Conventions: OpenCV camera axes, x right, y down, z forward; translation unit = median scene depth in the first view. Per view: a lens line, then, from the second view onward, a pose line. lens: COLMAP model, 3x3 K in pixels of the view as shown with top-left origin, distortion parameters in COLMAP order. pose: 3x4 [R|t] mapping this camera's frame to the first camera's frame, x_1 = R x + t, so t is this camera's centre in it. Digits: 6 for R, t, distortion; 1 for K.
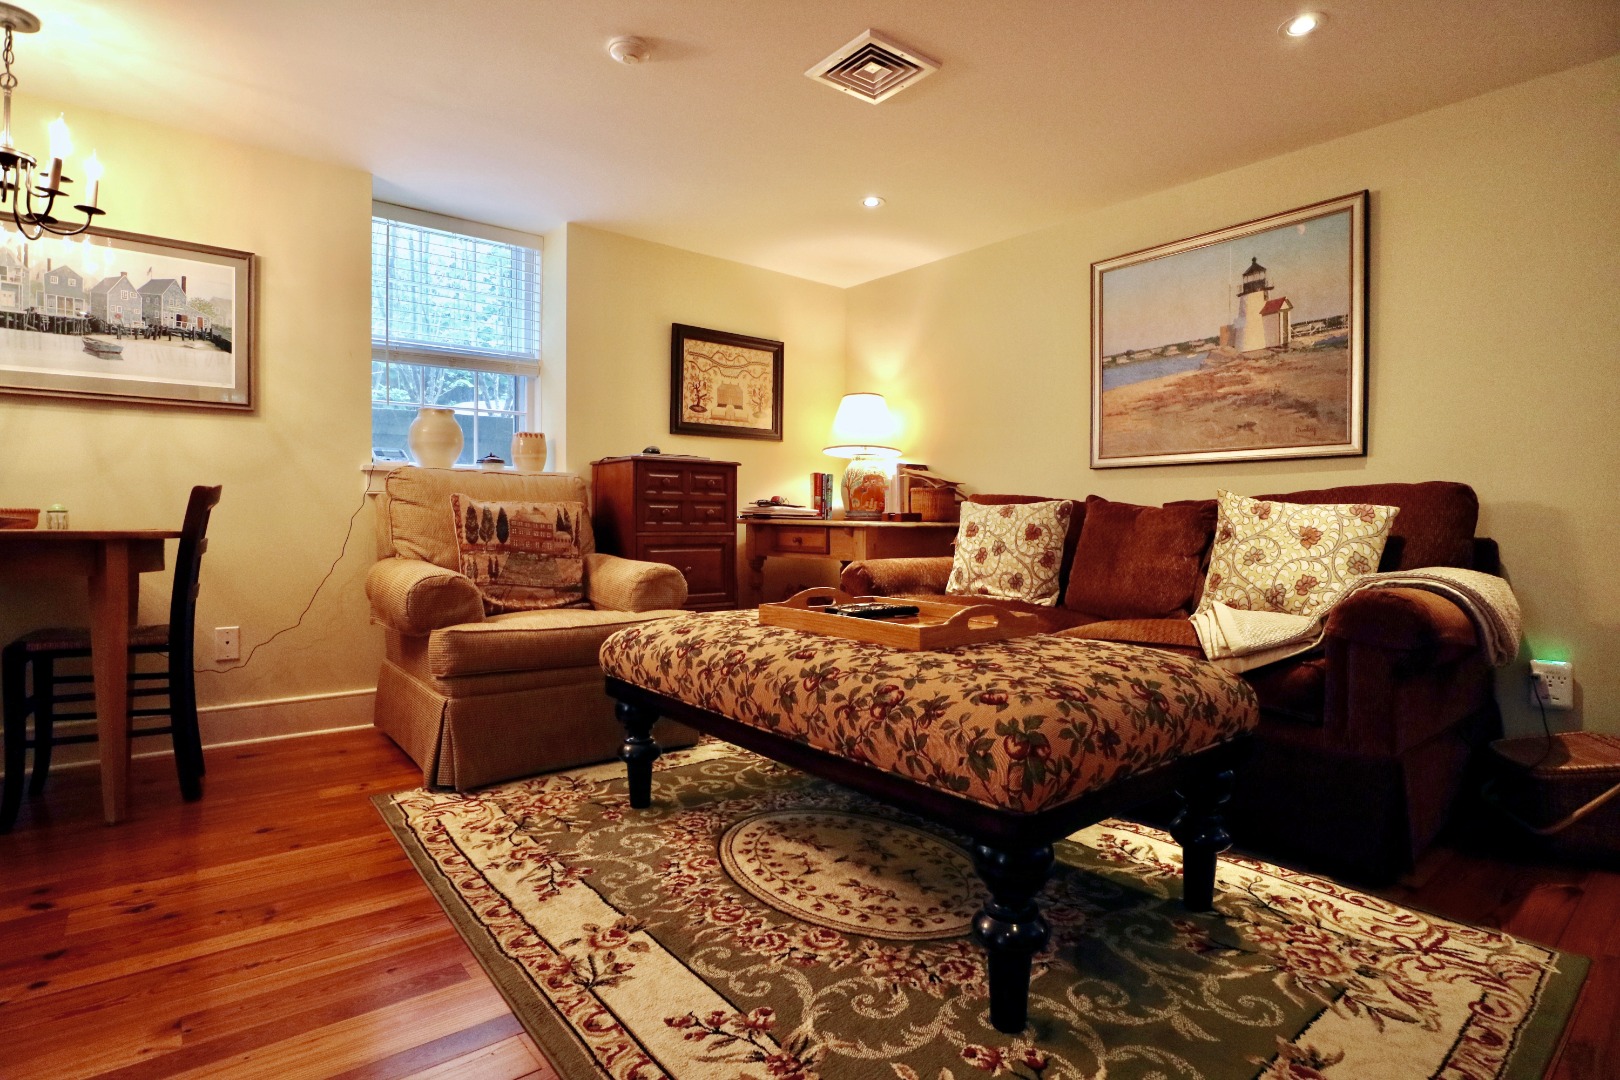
lens RADIAL K [[838.1, 0, 809.0], [0, 838.1, 533.6], [0, 0, 1]] dist [-0.001955, 0.000002]
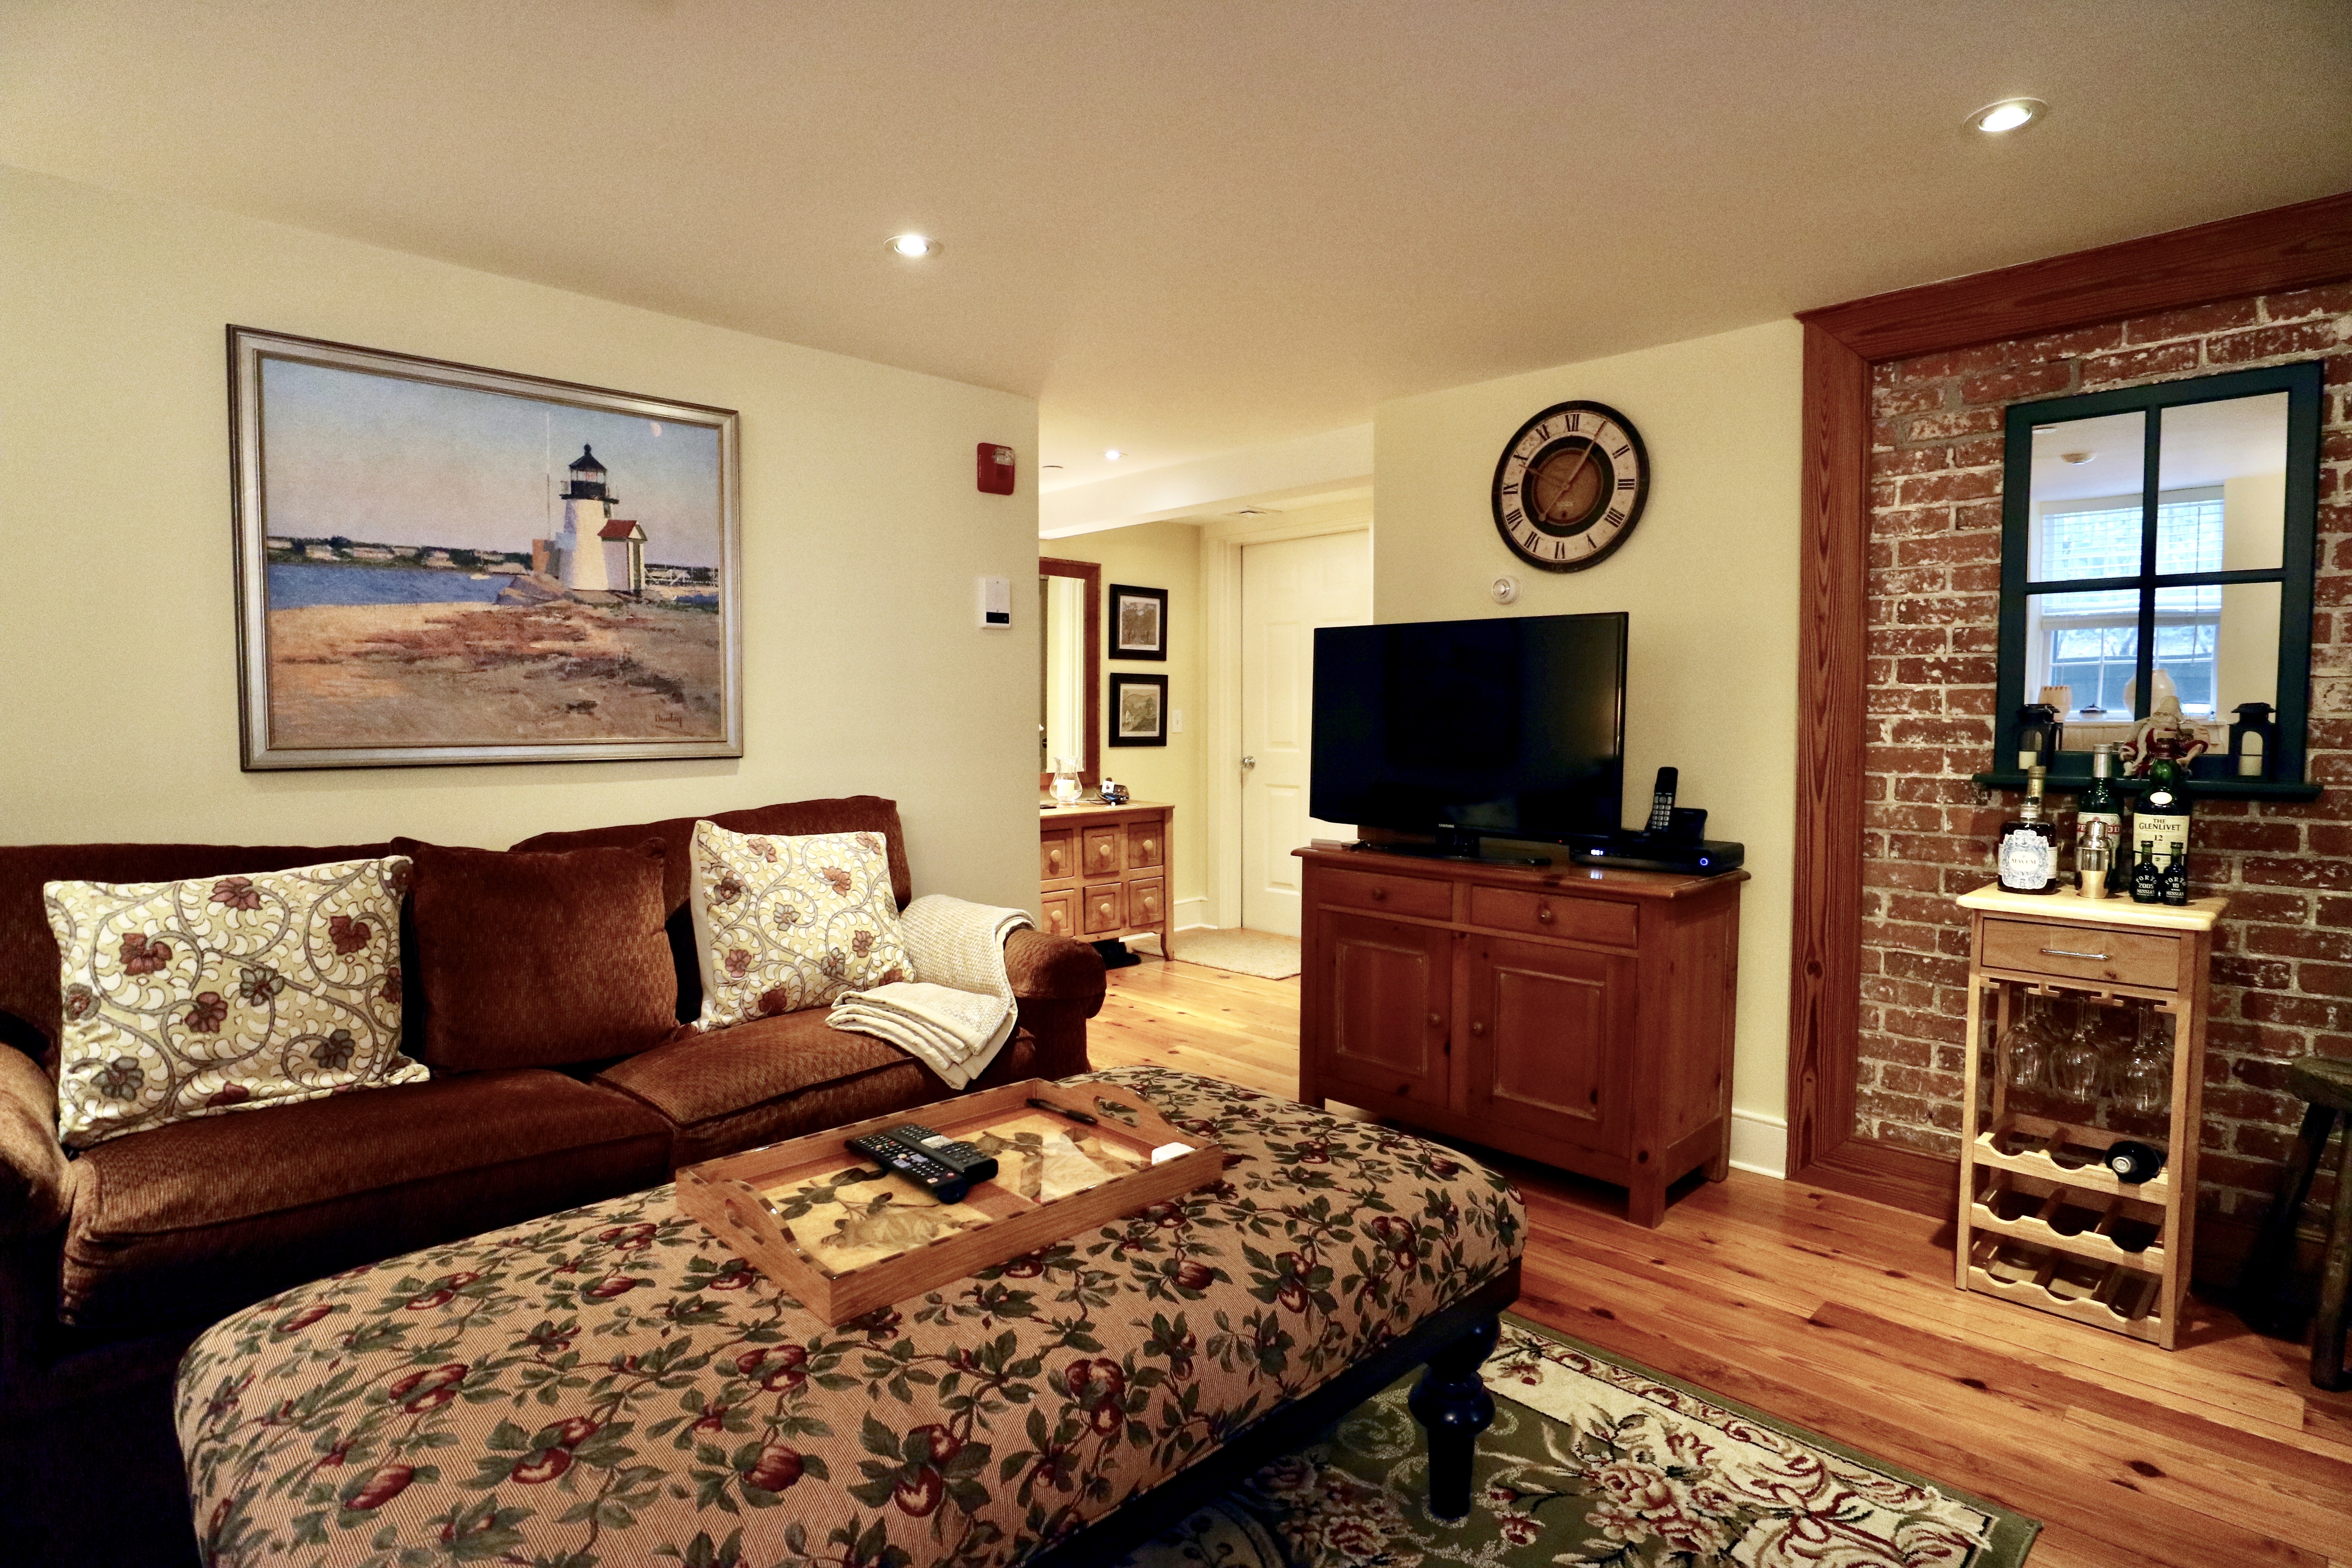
lens RADIAL K [[1216.7, 0, 1174.0], [0, 1216.7, 775.4], [0, 0, 1]] dist [-0.001955, 0.000002]
pose [[-0.070417, -0.061406, 0.995626, -0.428931], [0.011603, 0.997985, 0.062372, -0.126527], [-0.997450, 0.015945, -0.069563, 0.604398]]
